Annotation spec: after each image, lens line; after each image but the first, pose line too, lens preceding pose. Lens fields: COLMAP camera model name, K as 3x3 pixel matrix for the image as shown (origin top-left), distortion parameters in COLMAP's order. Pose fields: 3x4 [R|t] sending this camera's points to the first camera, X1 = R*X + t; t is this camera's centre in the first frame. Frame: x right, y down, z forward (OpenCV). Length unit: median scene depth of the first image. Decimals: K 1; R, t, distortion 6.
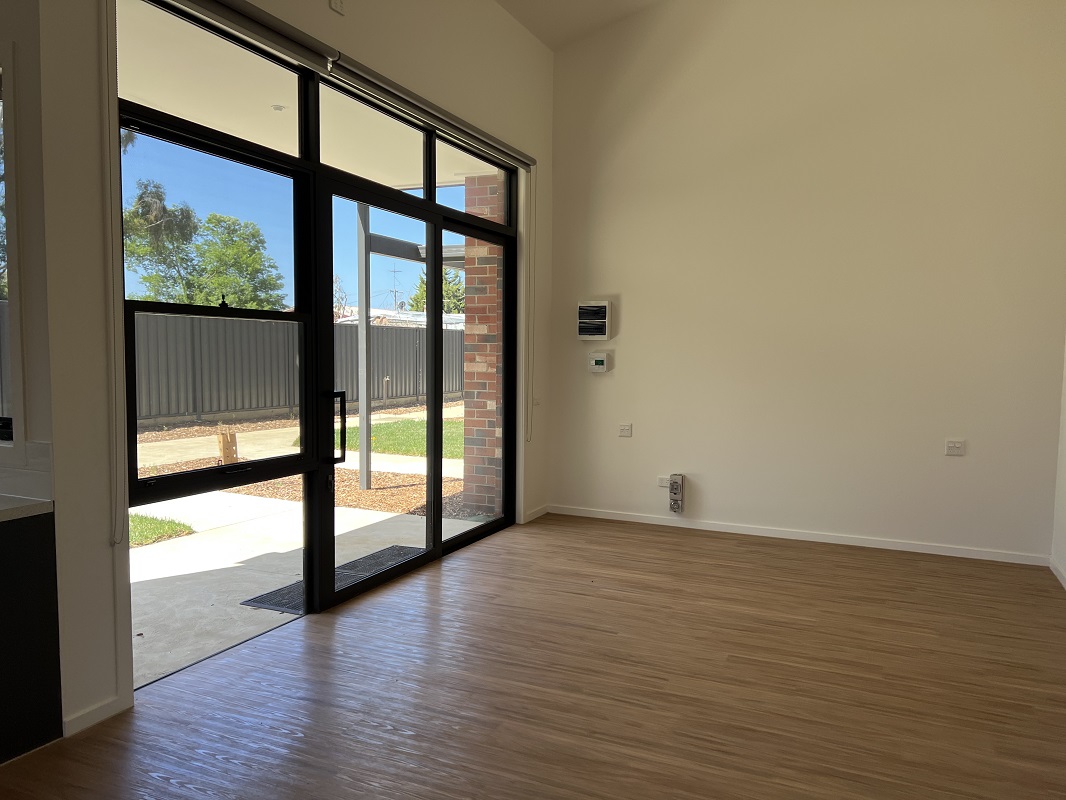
lens RADIAL K [[821.7, 0, 530.1], [0, 821.7, 414.3], [0, 0, 1]] dist [0.009335, 0.002244]
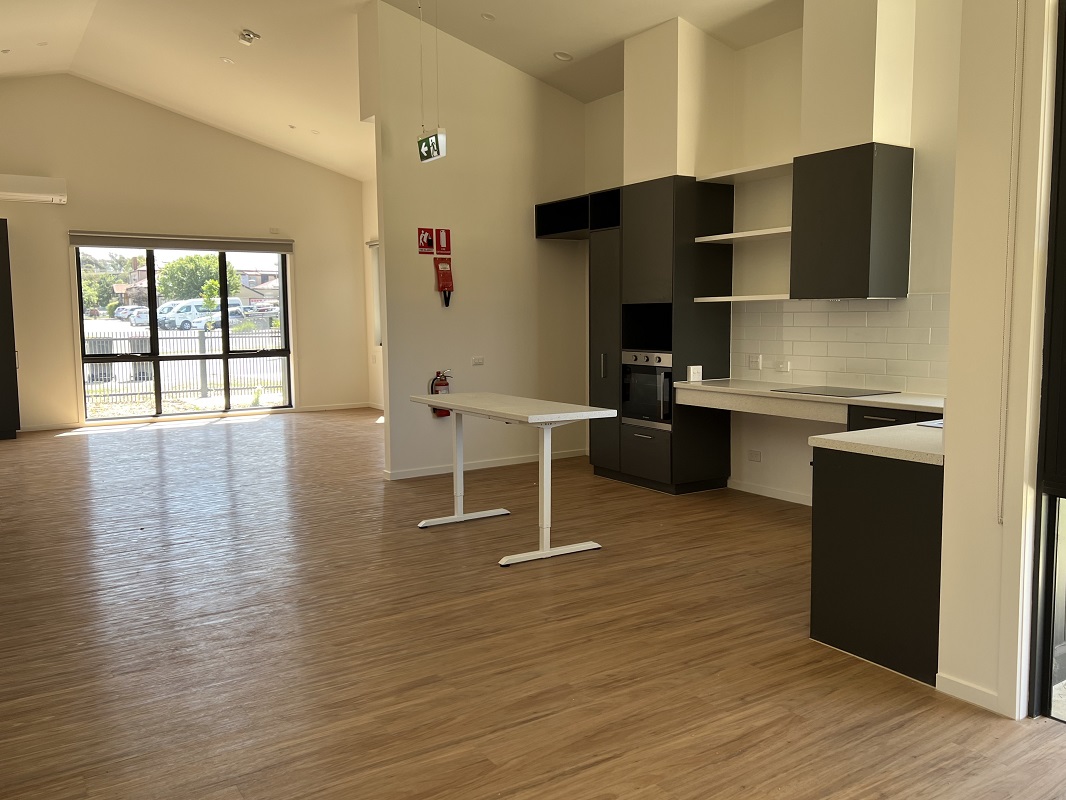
lens RADIAL K [[821.7, 0, 530.1], [0, 821.7, 414.3], [0, 0, 1]] dist [0.009335, 0.002244]
pose [[-0.547885, 0.091191, -0.831568, 0.169261], [-0.066540, 0.986141, 0.151982, -0.019452], [0.833903, 0.138601, -0.534224, 0.353998]]
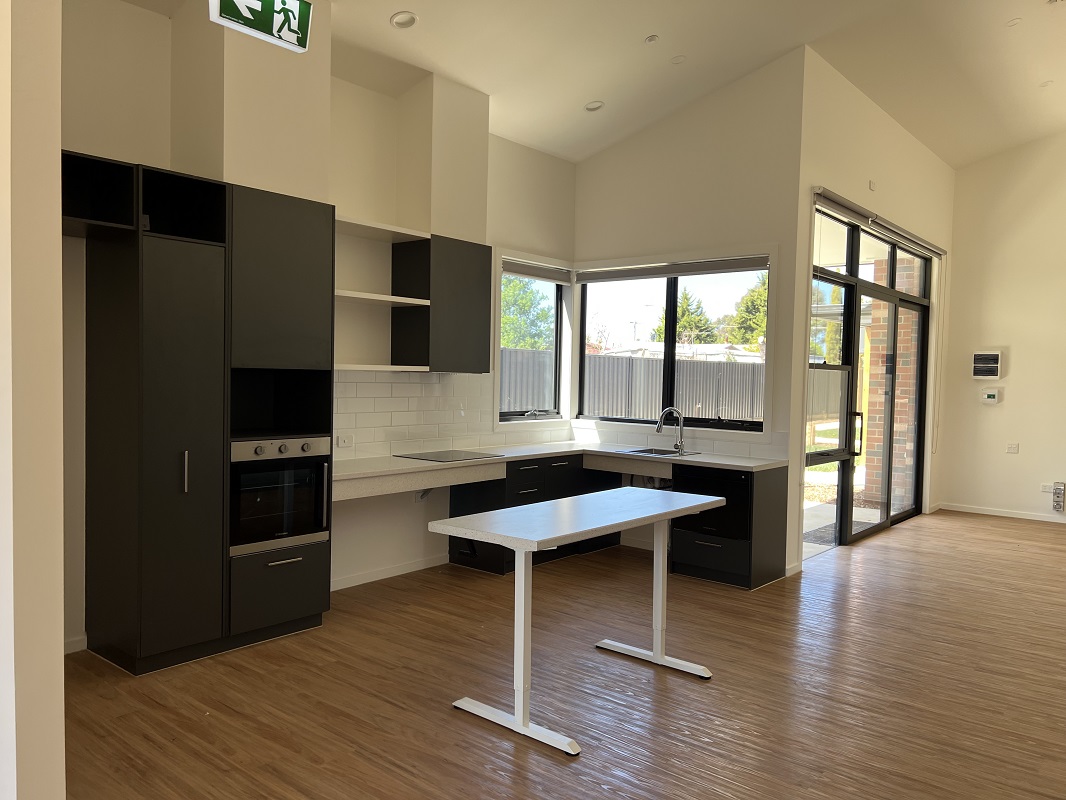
lens RADIAL K [[800.9, 0, 533.0], [0, 800.9, 400.0], [0, 0, 1]] dist [0.003455, 0.001675]
pose [[0.956510, 0.016553, -0.291230, -0.260487], [-0.031976, 0.998322, -0.048277, 0.031136], [0.289942, 0.055490, 0.955434, -0.484653]]
